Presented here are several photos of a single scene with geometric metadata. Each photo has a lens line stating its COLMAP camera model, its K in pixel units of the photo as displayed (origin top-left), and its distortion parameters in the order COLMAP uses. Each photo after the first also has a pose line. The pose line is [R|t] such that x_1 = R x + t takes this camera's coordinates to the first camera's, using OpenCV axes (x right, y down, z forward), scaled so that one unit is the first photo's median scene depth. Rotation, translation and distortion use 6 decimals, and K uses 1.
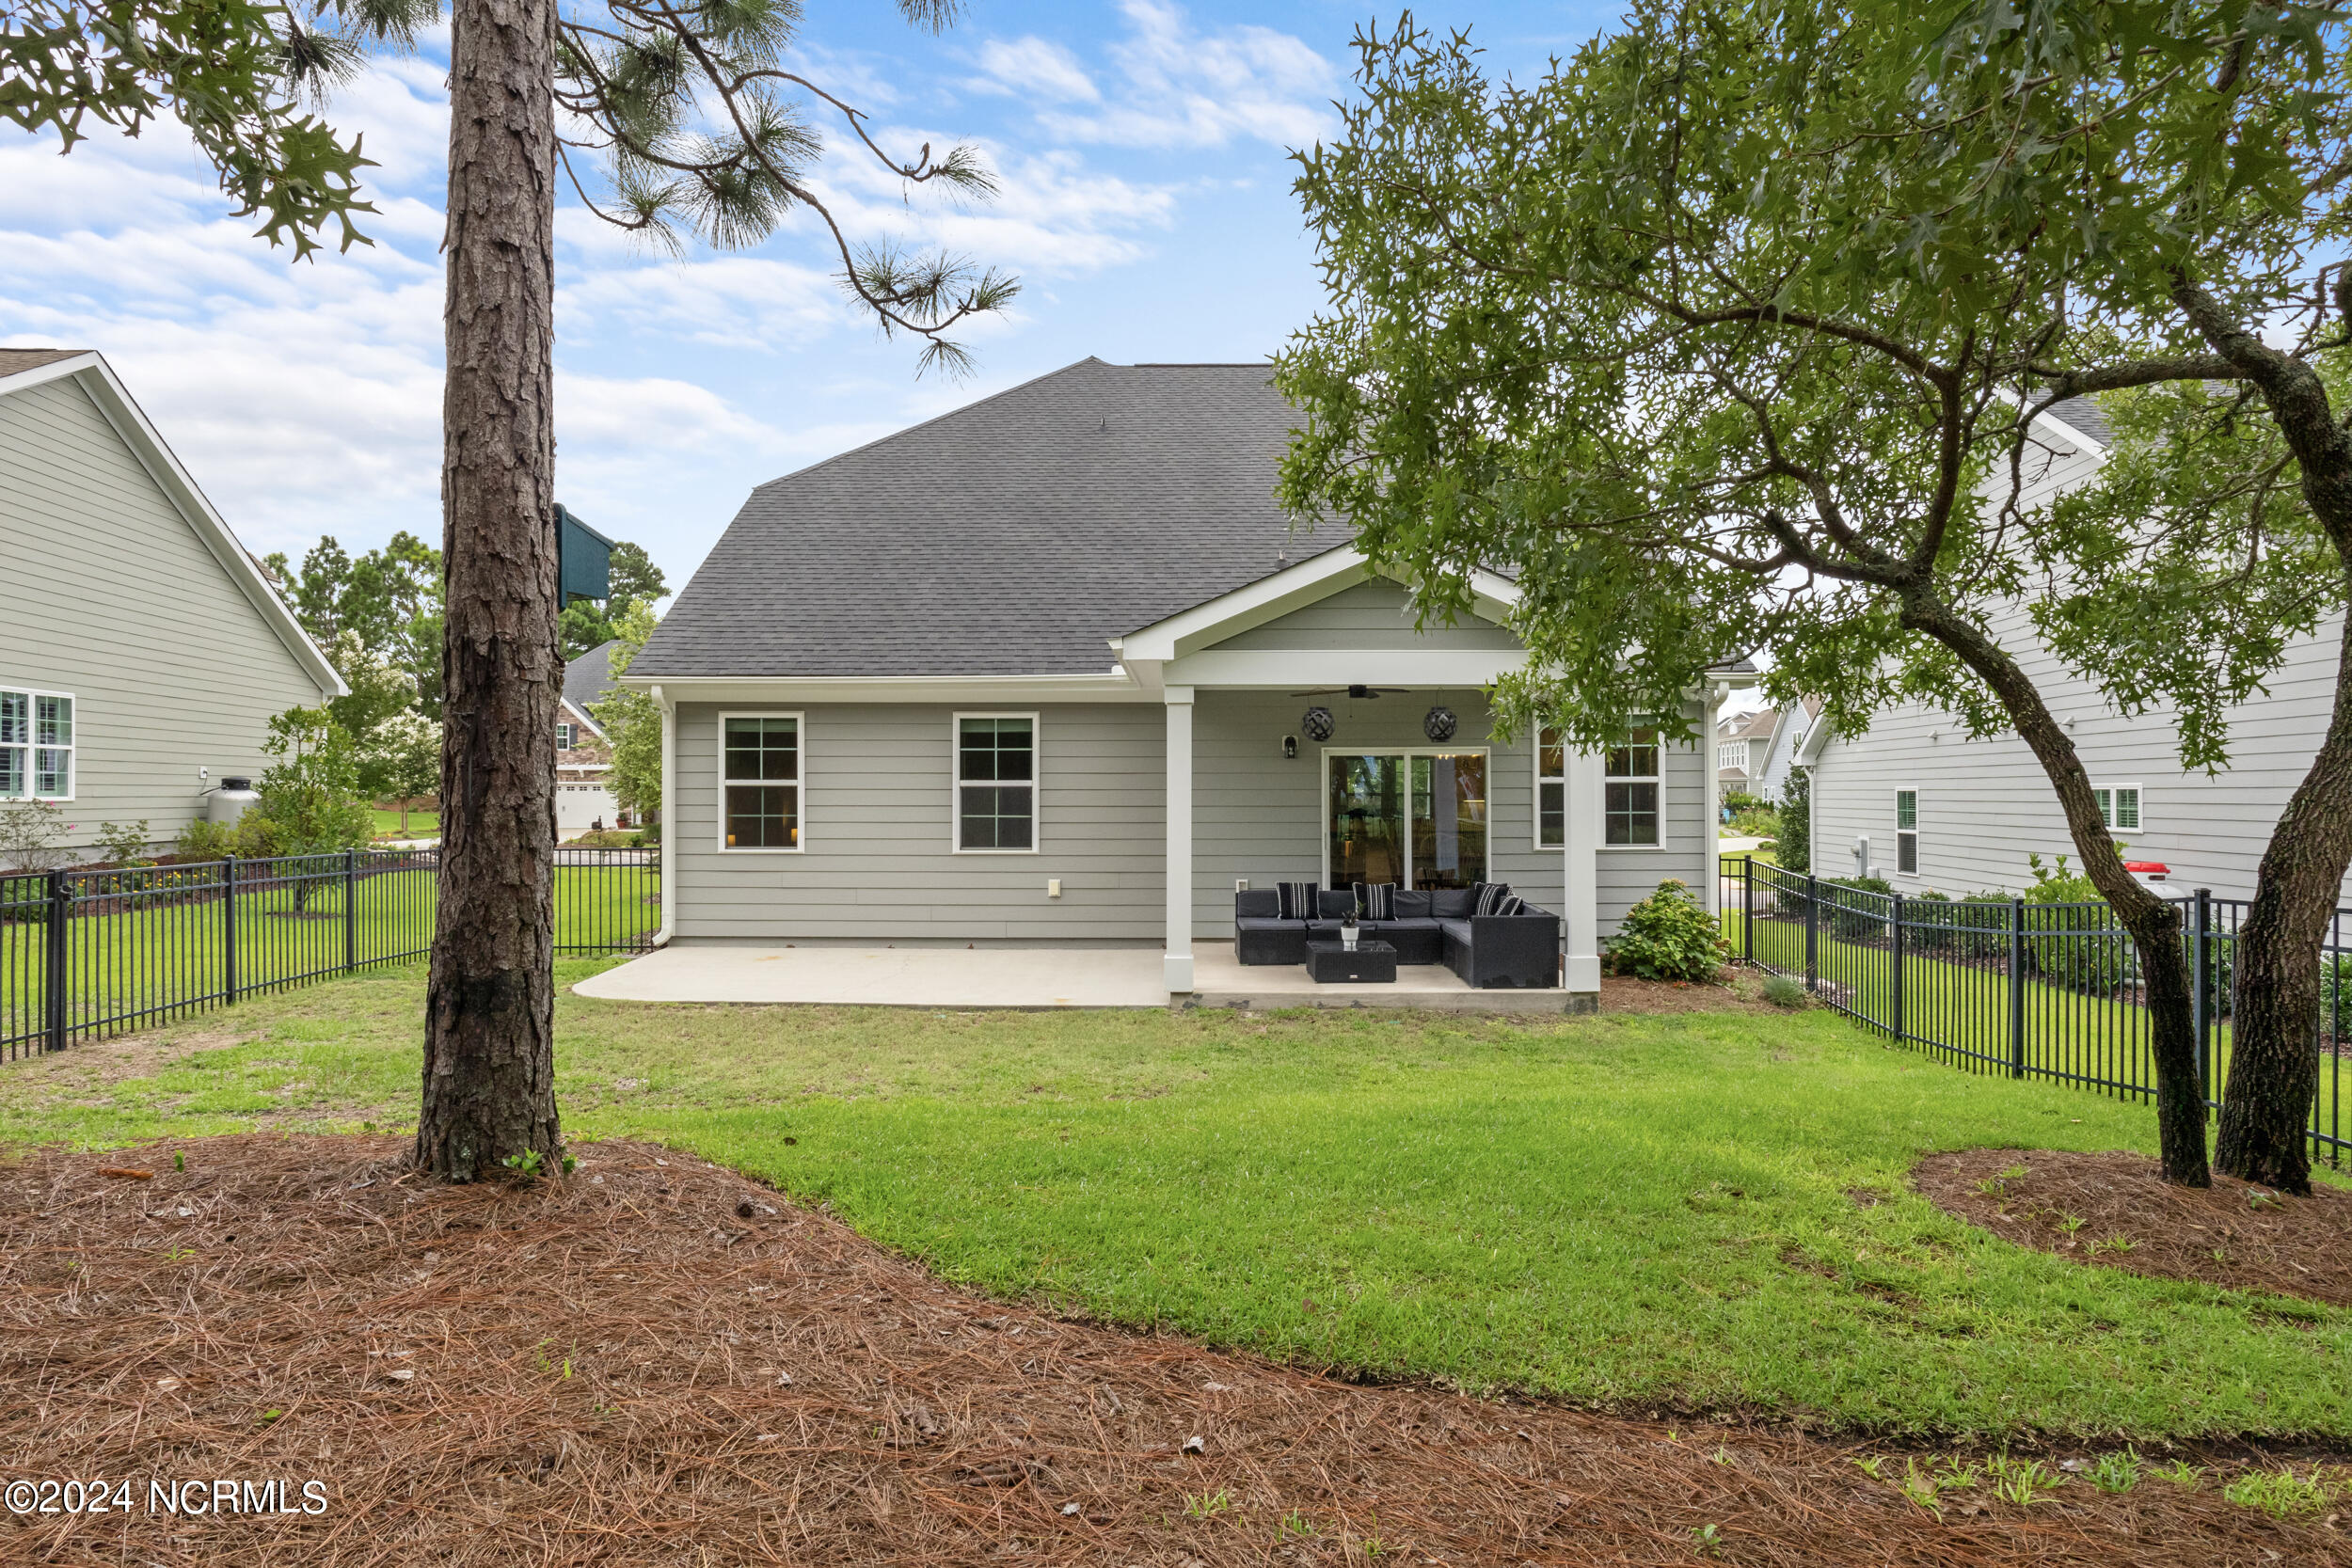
lens RADIAL K [[1418.1, 0, 1173.7], [0, 1418.1, 790.3], [0, 0, 1]] dist [0.000379, 0.000294]
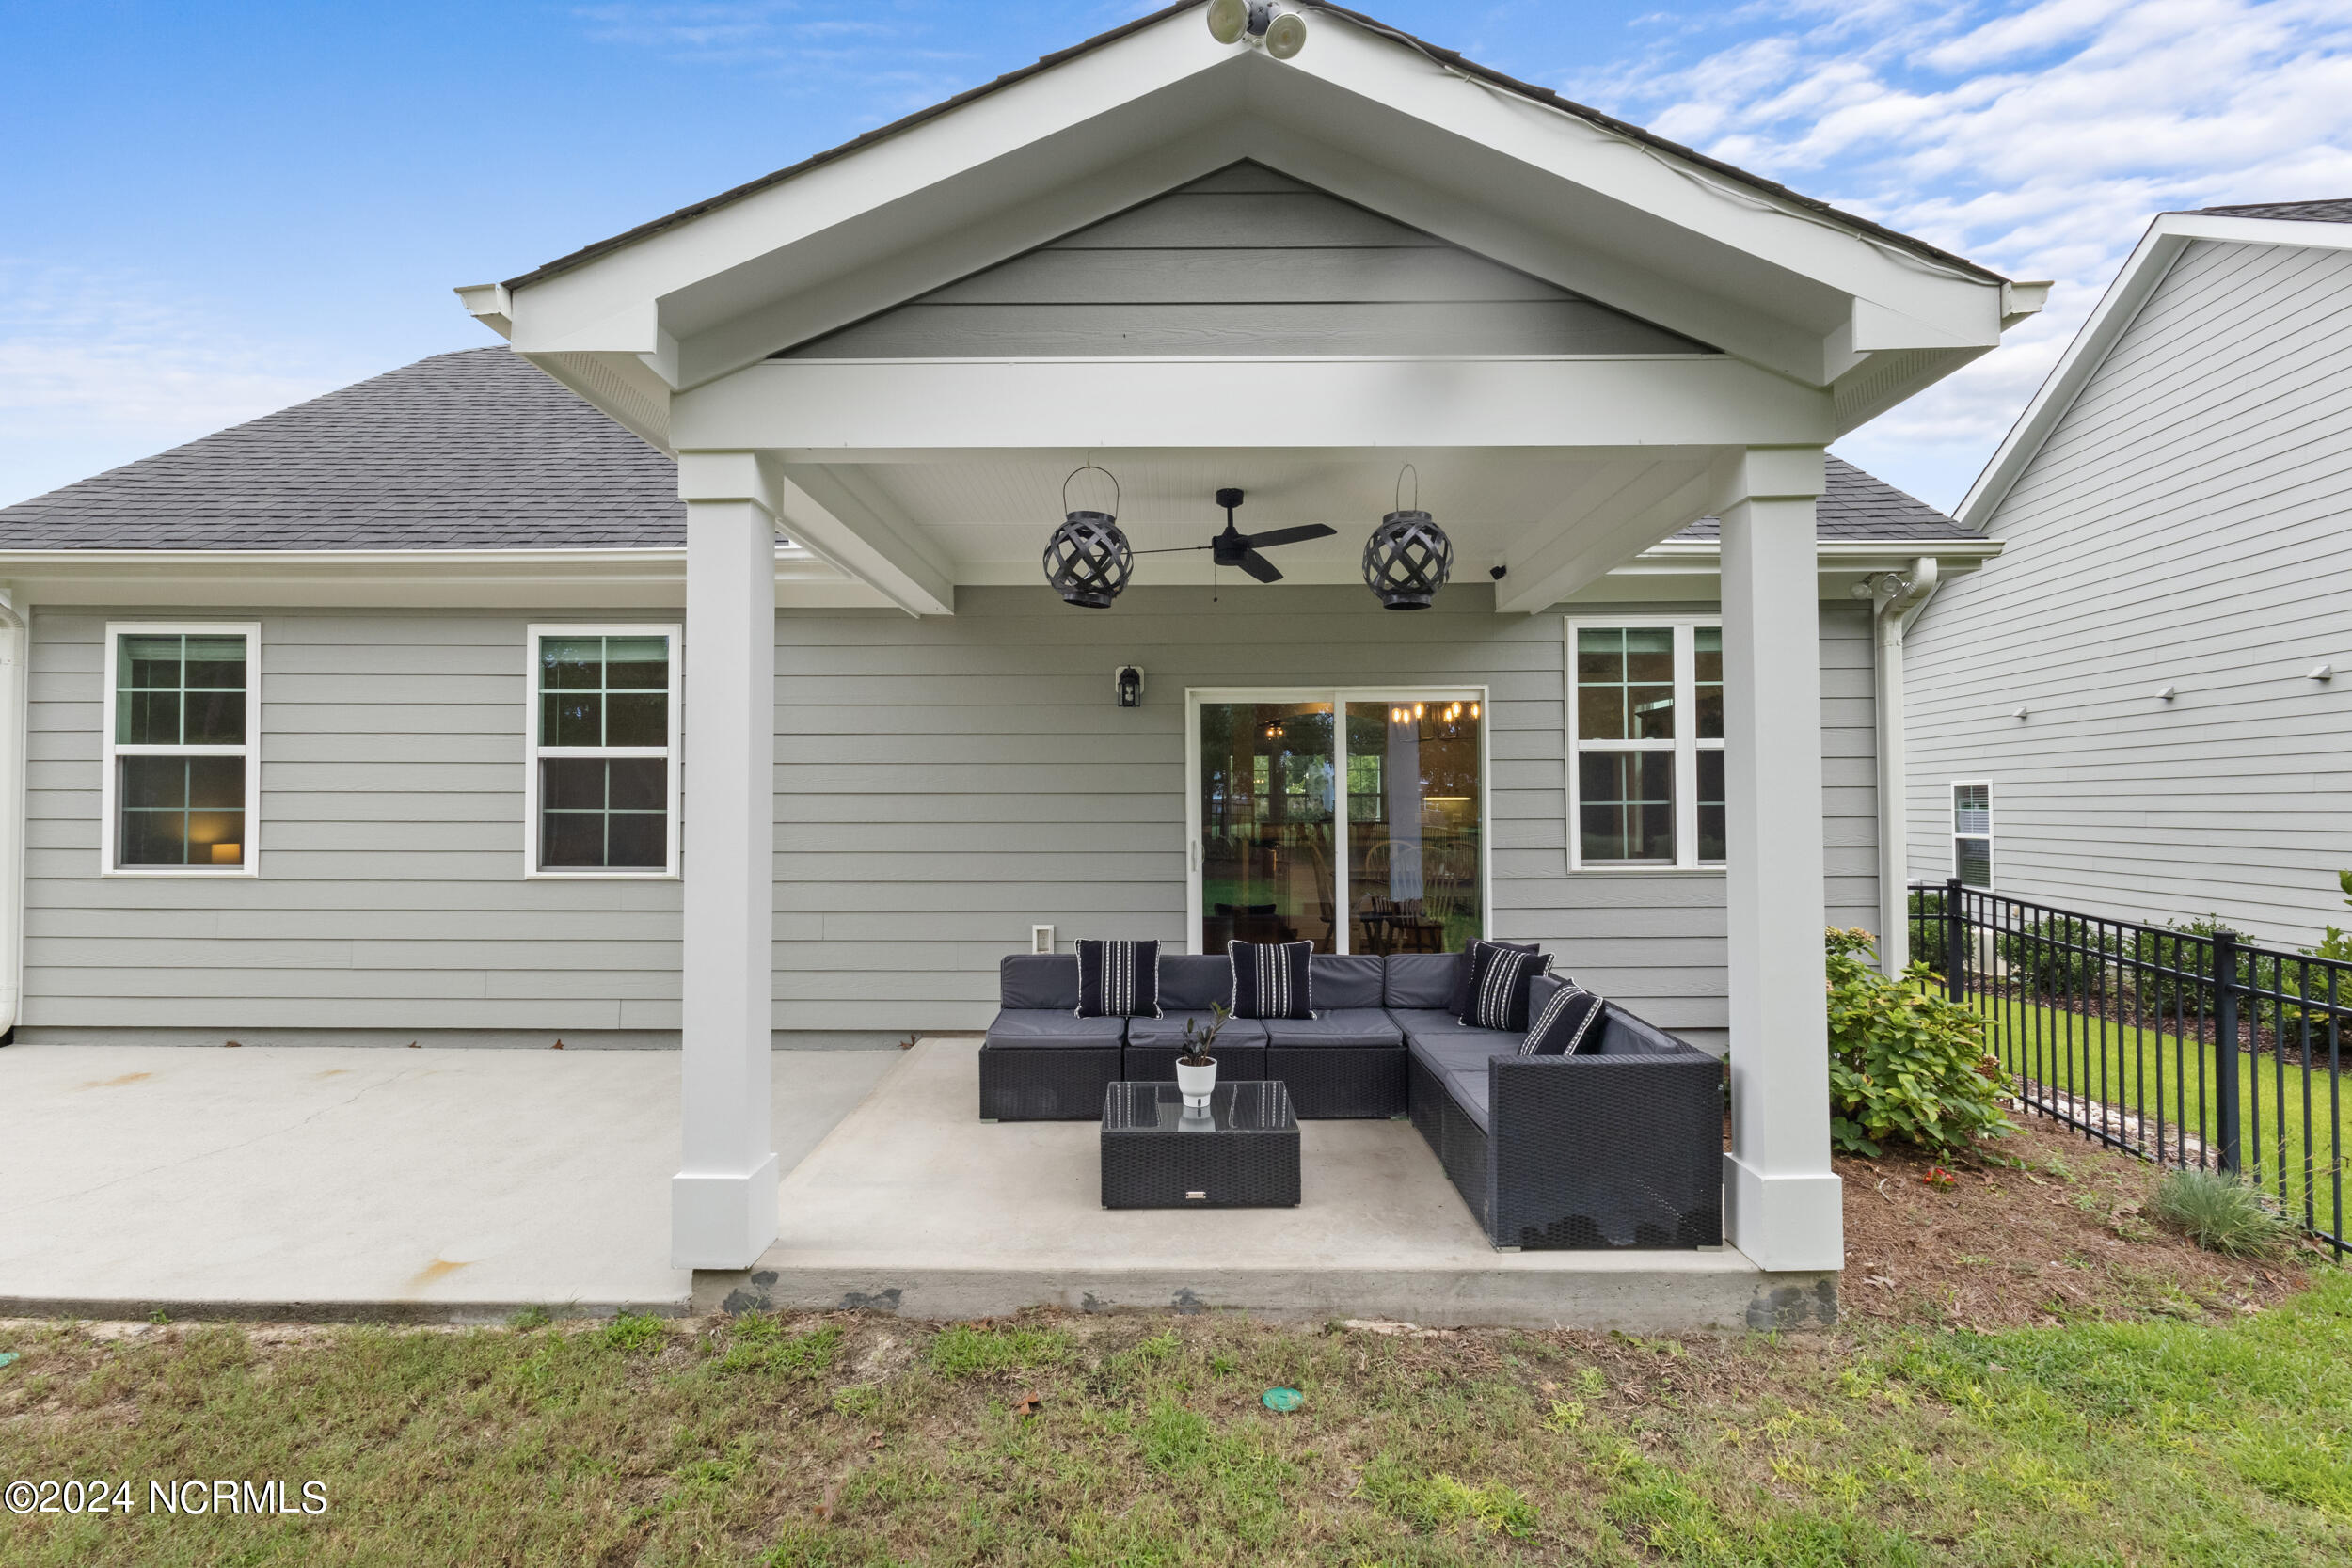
lens RADIAL K [[1086.9, 0, 1186.2], [0, 1086.9, 789.0], [0, 0, 1]] dist [-0.000804, -0.000165]
pose [[0.999994, -0.000641, 0.003360, 0.103167], [0.000692, 0.999885, -0.015161, 0.016624], [-0.003350, 0.015163, 0.999879, 0.576051]]
